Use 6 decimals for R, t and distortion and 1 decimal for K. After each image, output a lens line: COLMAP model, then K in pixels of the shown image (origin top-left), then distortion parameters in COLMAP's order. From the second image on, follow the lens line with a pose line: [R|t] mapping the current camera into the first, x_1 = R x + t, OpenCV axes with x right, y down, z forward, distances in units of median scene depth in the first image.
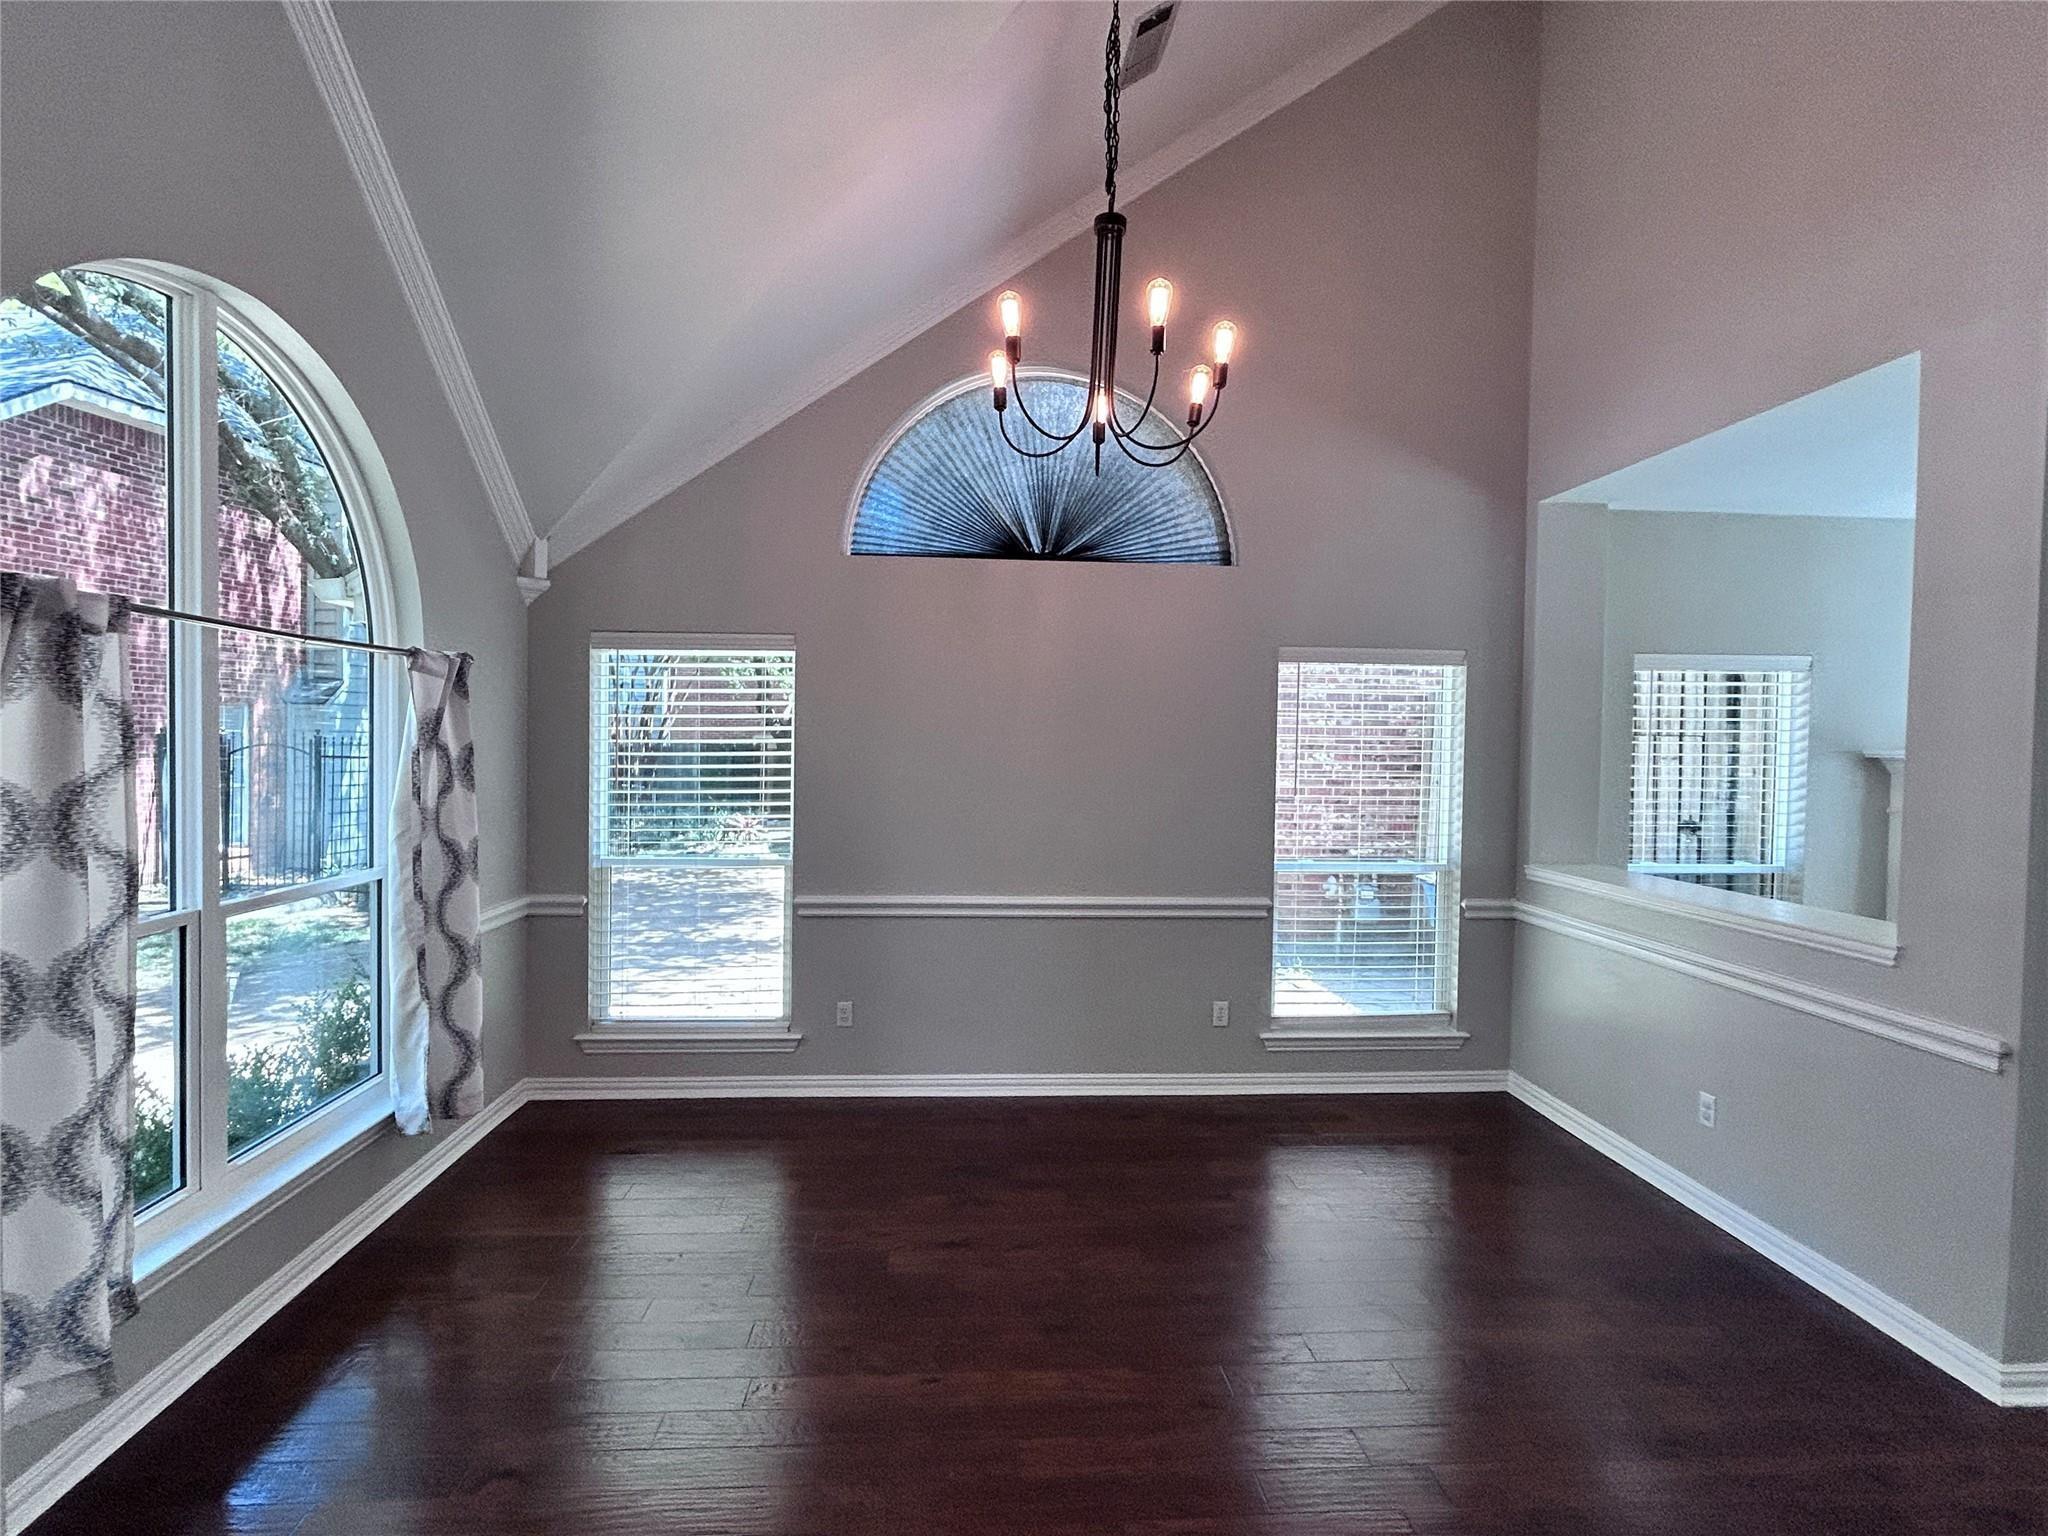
lens RADIAL K [[1024.4, 0, 1024.0], [0, 1024.4, 768.0], [0, 0, 1]] dist [-0.000621, 0.001083]
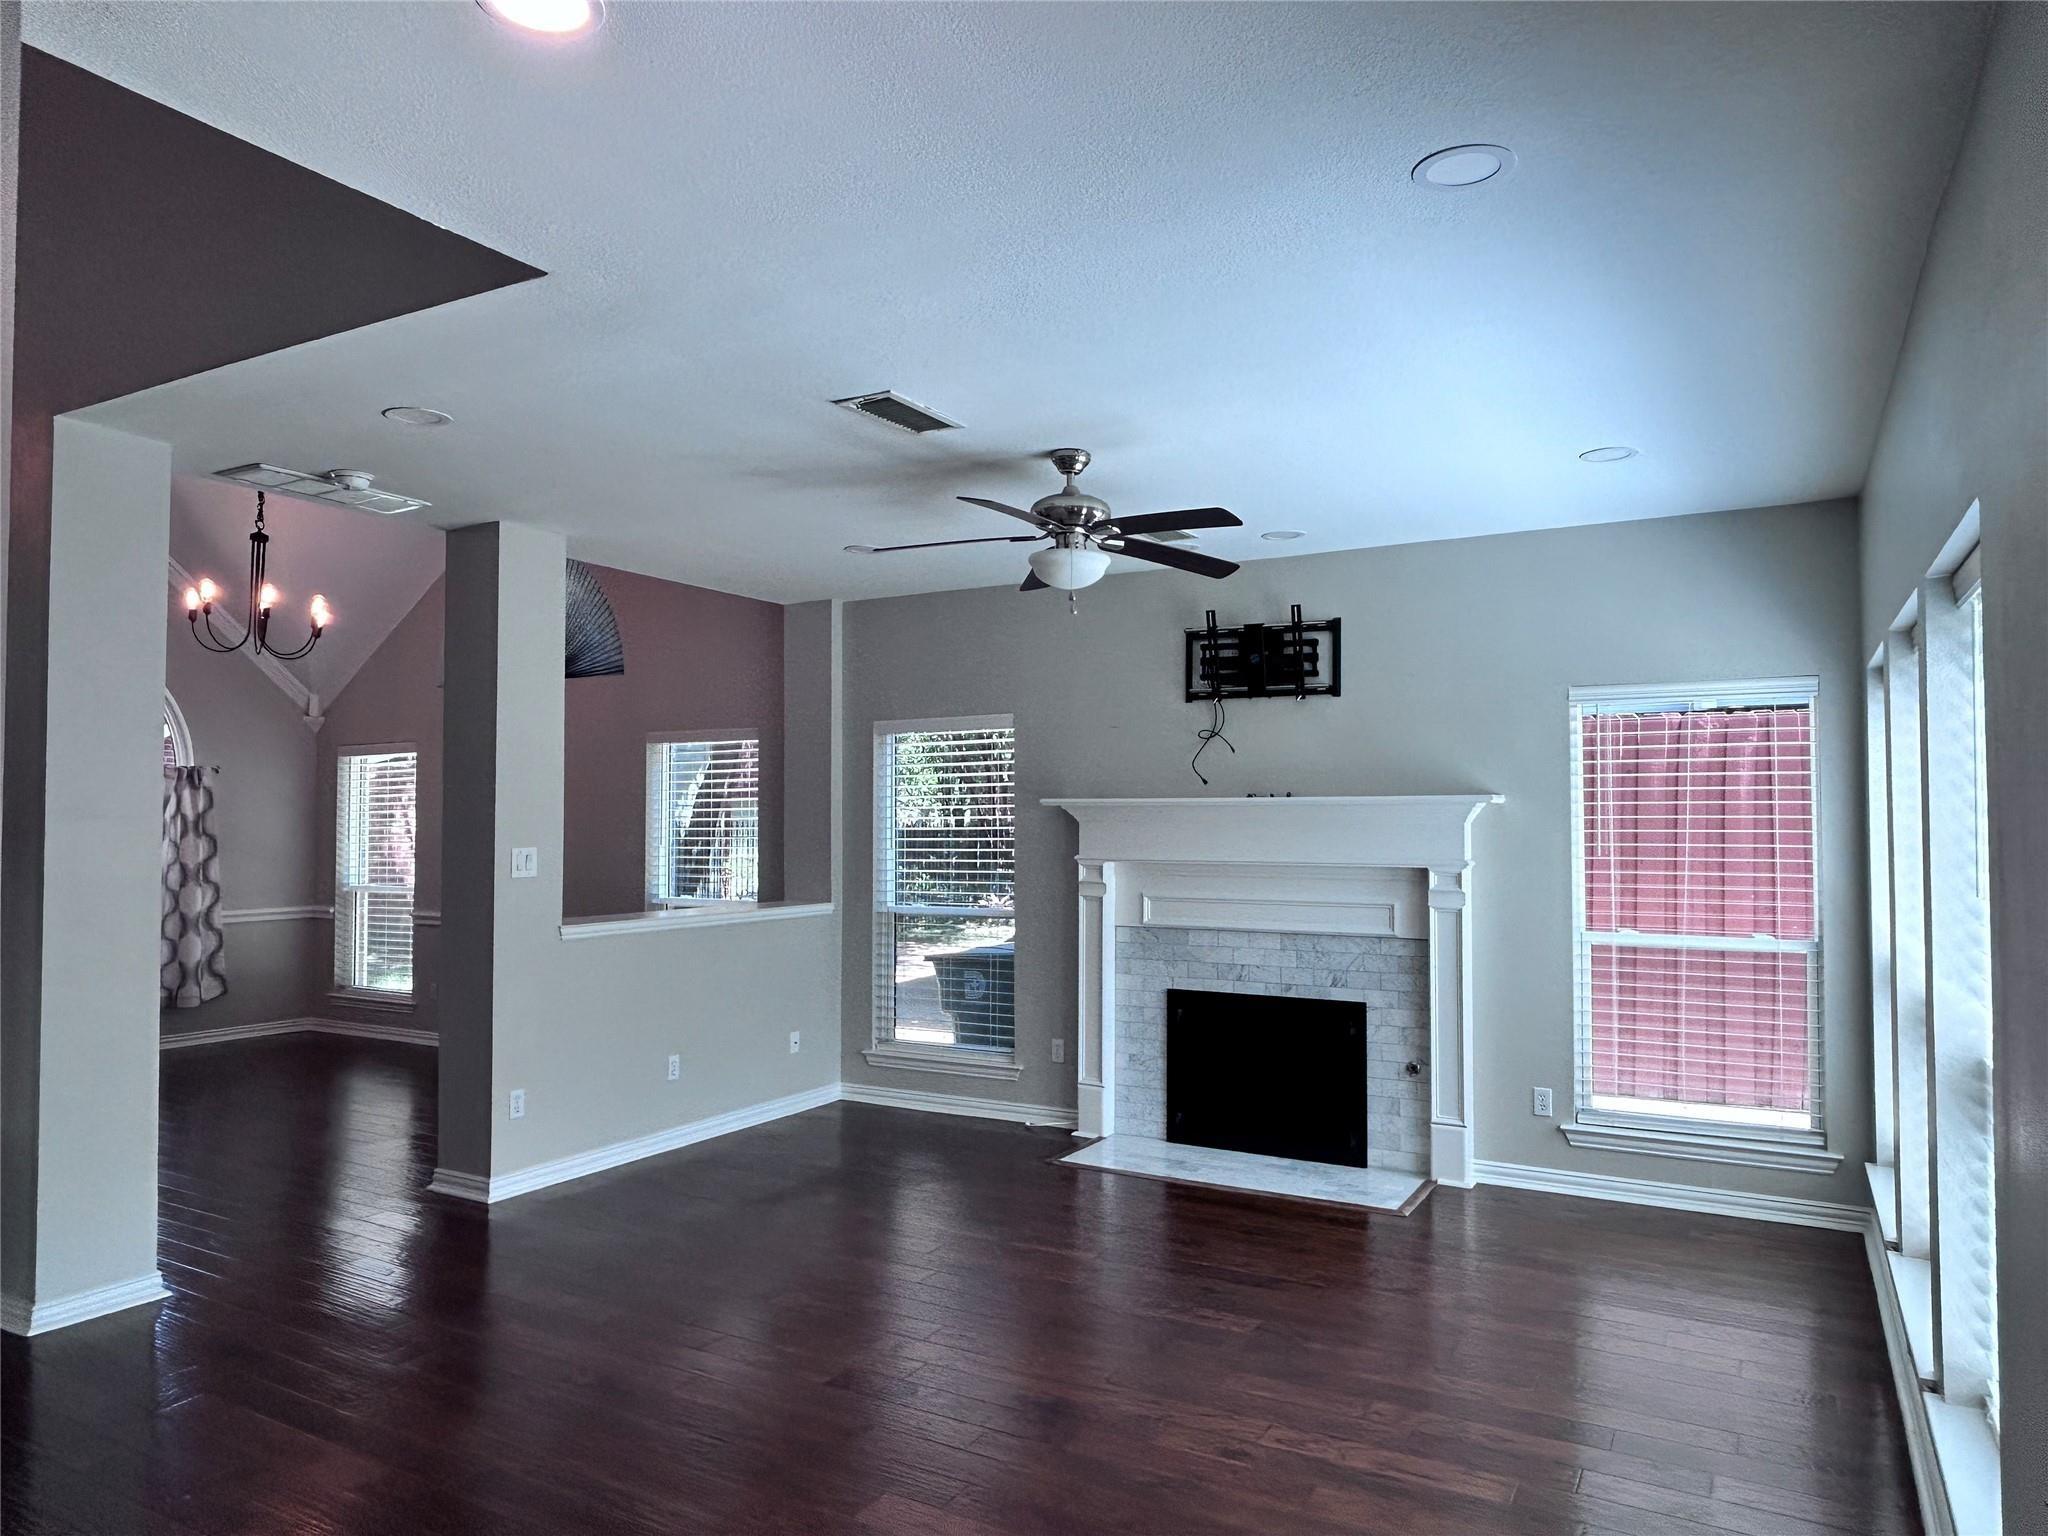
lens RADIAL K [[1318.7, 0, 1024.0], [0, 1318.7, 768.0], [0, 0, 1]] dist [0.000750, -0.000530]
pose [[0.832372, -0.033819, -0.553185, 1.888240], [-0.004272, 0.997715, -0.067423, 0.046848], [0.554201, 0.058484, 0.830325, -0.174545]]
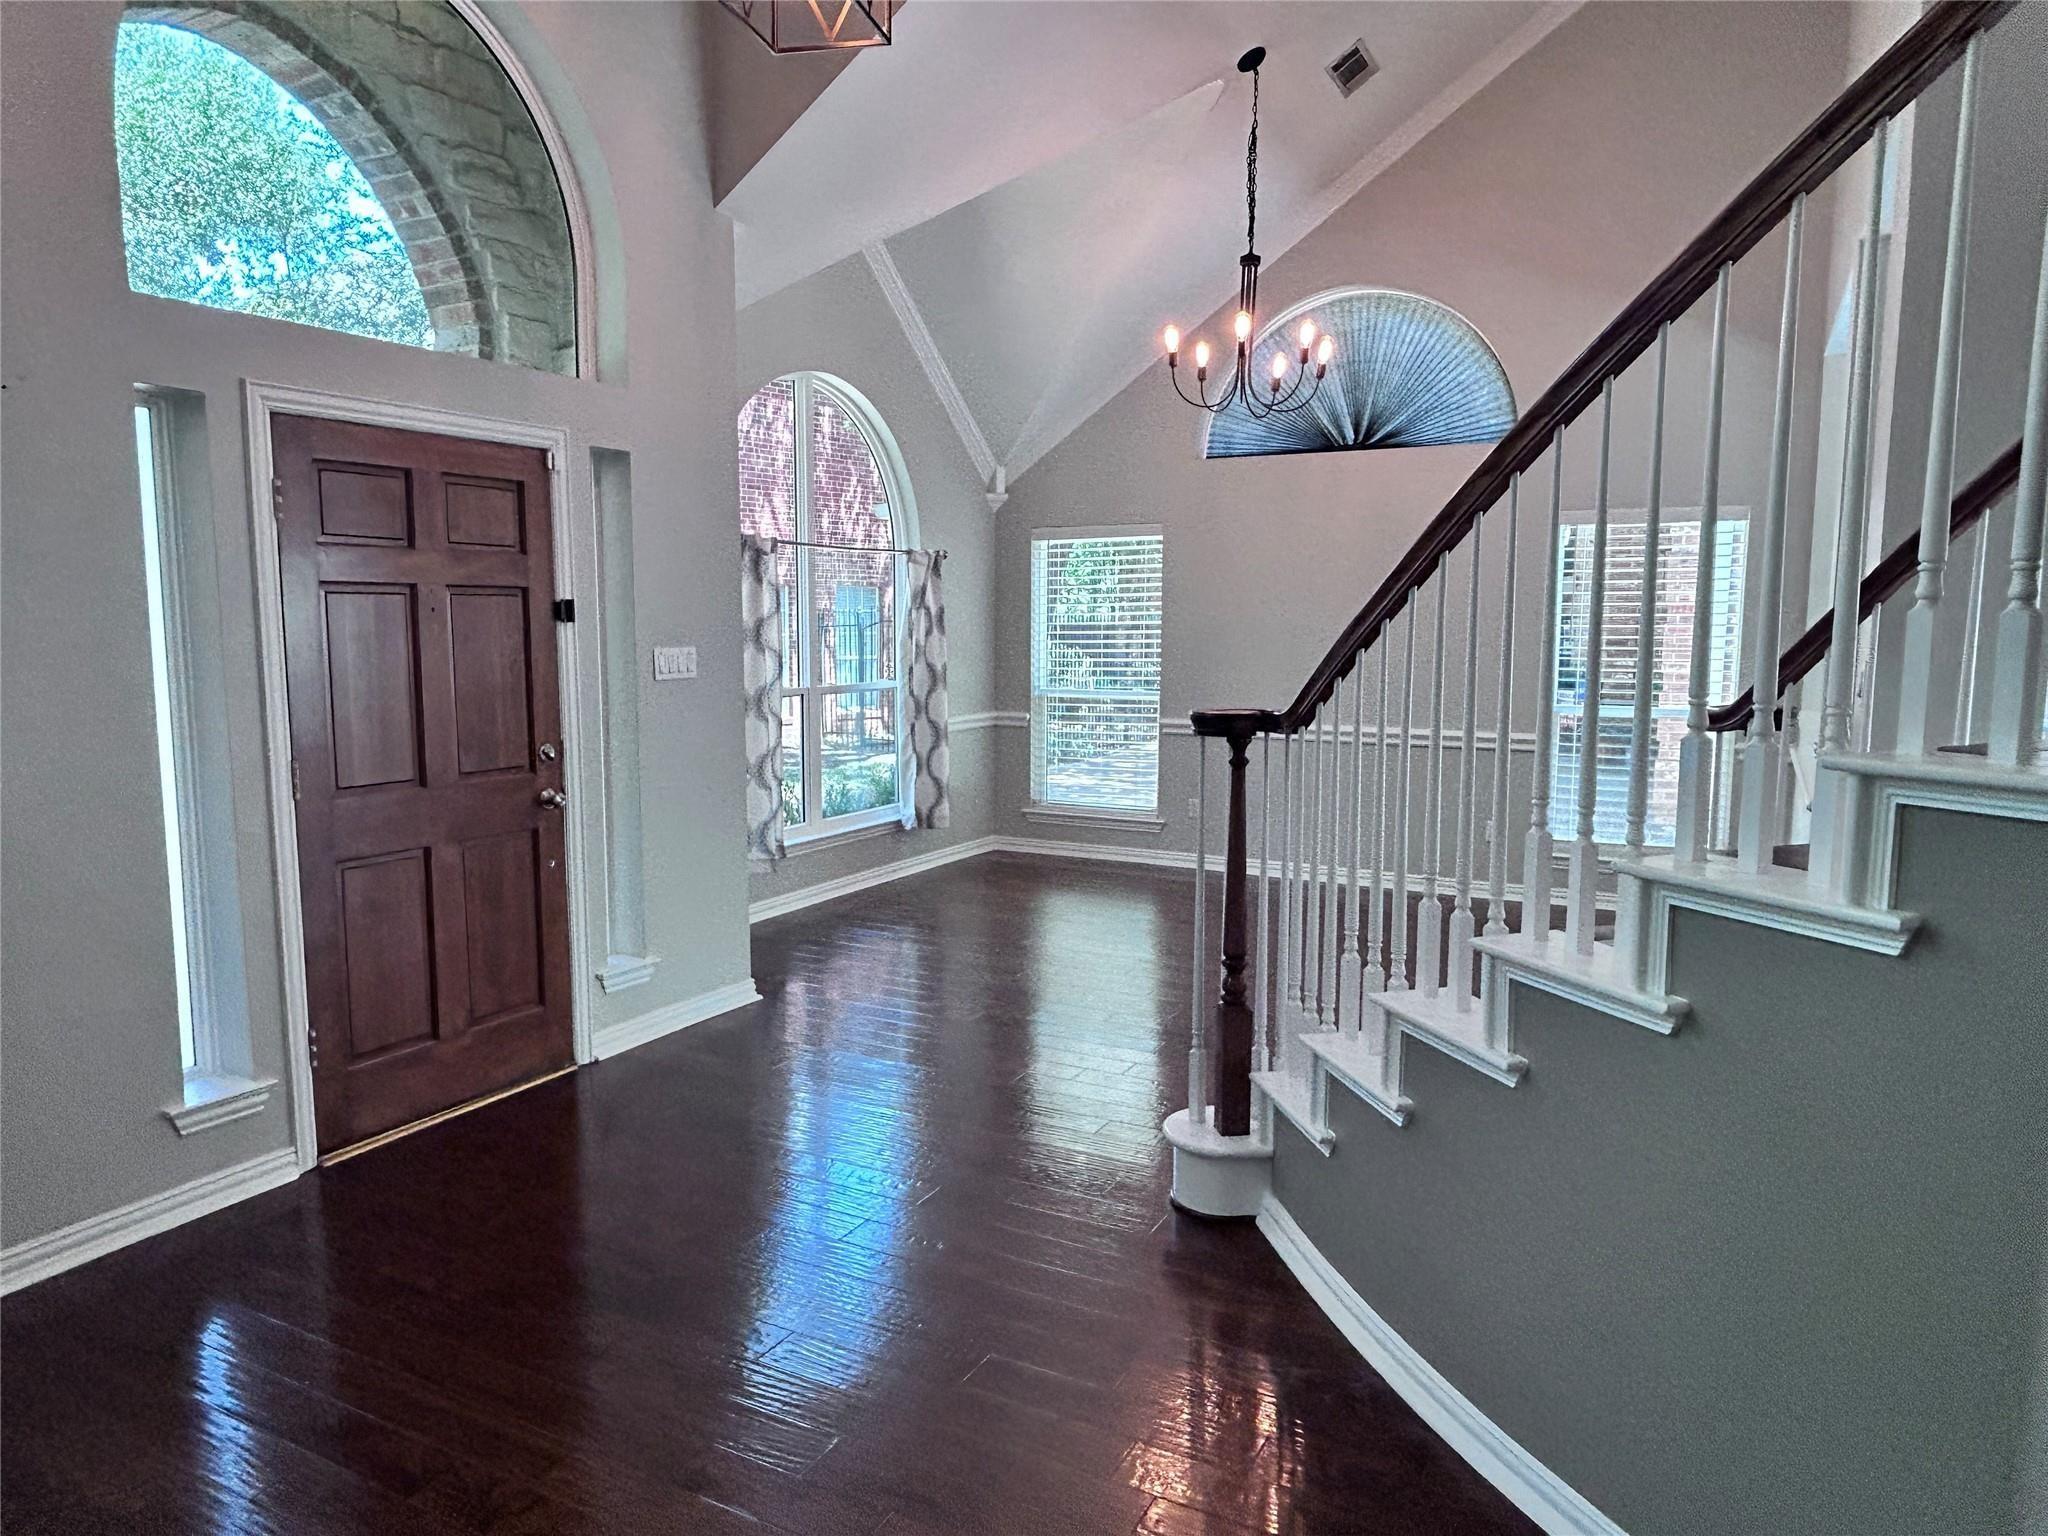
lens RADIAL K [[1318.7, 0, 1024.0], [0, 1318.7, 768.0], [0, 0, 1]] dist [0.000750, -0.000530]
pose [[0.848484, 0.047545, -0.527081, 0.626814], [-0.003828, 0.996482, 0.083724, 0.052070], [0.529207, -0.069021, 0.845681, -0.661793]]
